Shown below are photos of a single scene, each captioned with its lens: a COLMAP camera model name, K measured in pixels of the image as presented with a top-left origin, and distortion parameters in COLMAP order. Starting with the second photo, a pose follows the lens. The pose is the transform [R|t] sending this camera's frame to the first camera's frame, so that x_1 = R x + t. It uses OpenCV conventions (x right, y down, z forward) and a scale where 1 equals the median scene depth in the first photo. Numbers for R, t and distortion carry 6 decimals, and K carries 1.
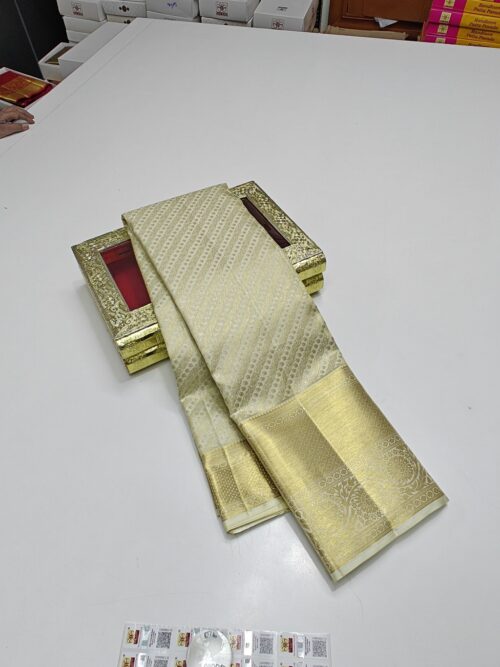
lens RADIAL K [[462.7, 0, 250.0], [0, 462.7, 333.5], [0, 0, 1]] dist [-0.033508, 0.000199]
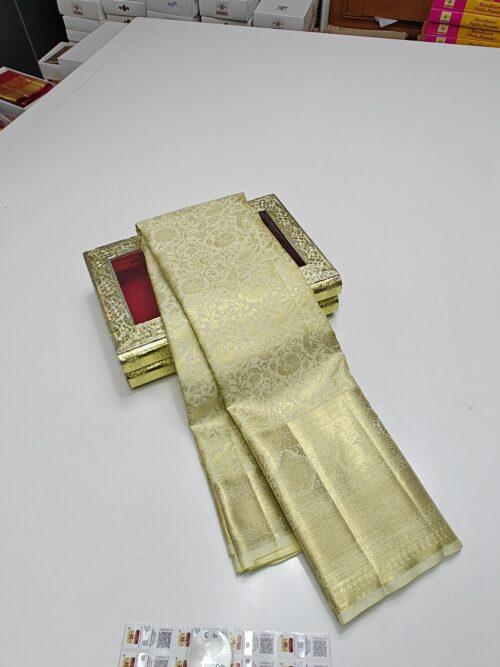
lens RADIAL K [[462.7, 0, 250.0], [0, 462.7, 333.5], [0, 0, 1]] dist [-0.033508, 0.000199]
pose [[0.996323, 0.067748, -0.052456, 0.032229], [-0.067492, 0.997698, 0.006632, -0.048457], [0.052785, -0.003067, 0.998601, 0.035157]]
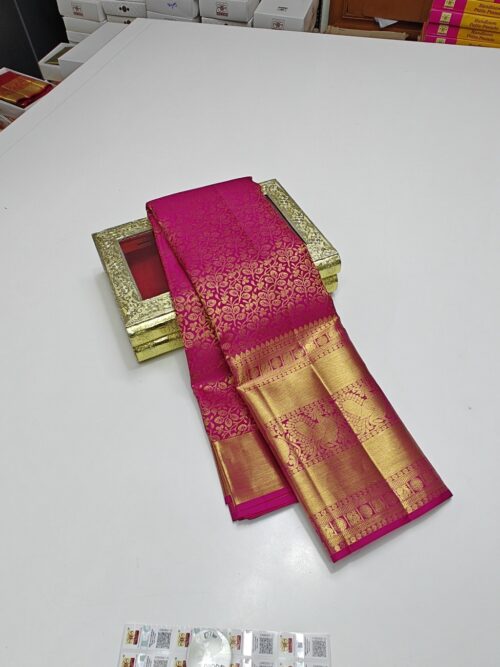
lens RADIAL K [[462.7, 0, 250.0], [0, 462.7, 333.5], [0, 0, 1]] dist [-0.033508, 0.000199]
pose [[0.996346, 0.066611, -0.053463, 0.032707], [-0.066451, 0.997778, 0.004770, 0.003567], [0.053662, -0.001200, 0.998558, -0.004281]]
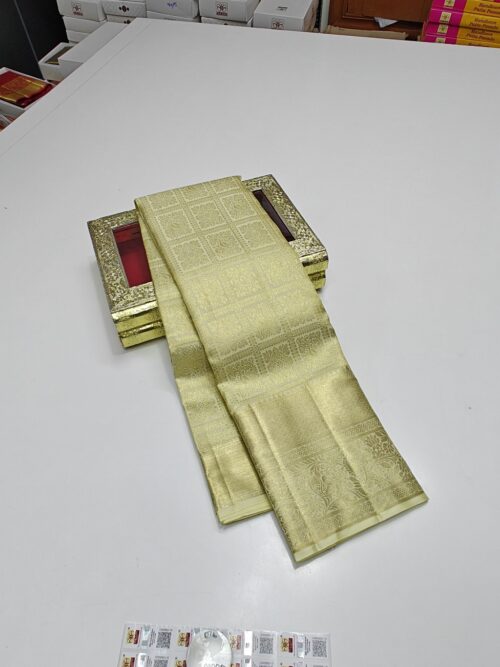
lens RADIAL K [[462.7, 0, 250.0], [0, 462.7, 333.5], [0, 0, 1]] dist [-0.033508, 0.000199]
pose [[0.989456, 0.112624, -0.091061, 0.106584], [-0.112176, 0.993638, 0.010045, 0.012576], [0.091613, 0.000276, 0.995795, -0.013356]]
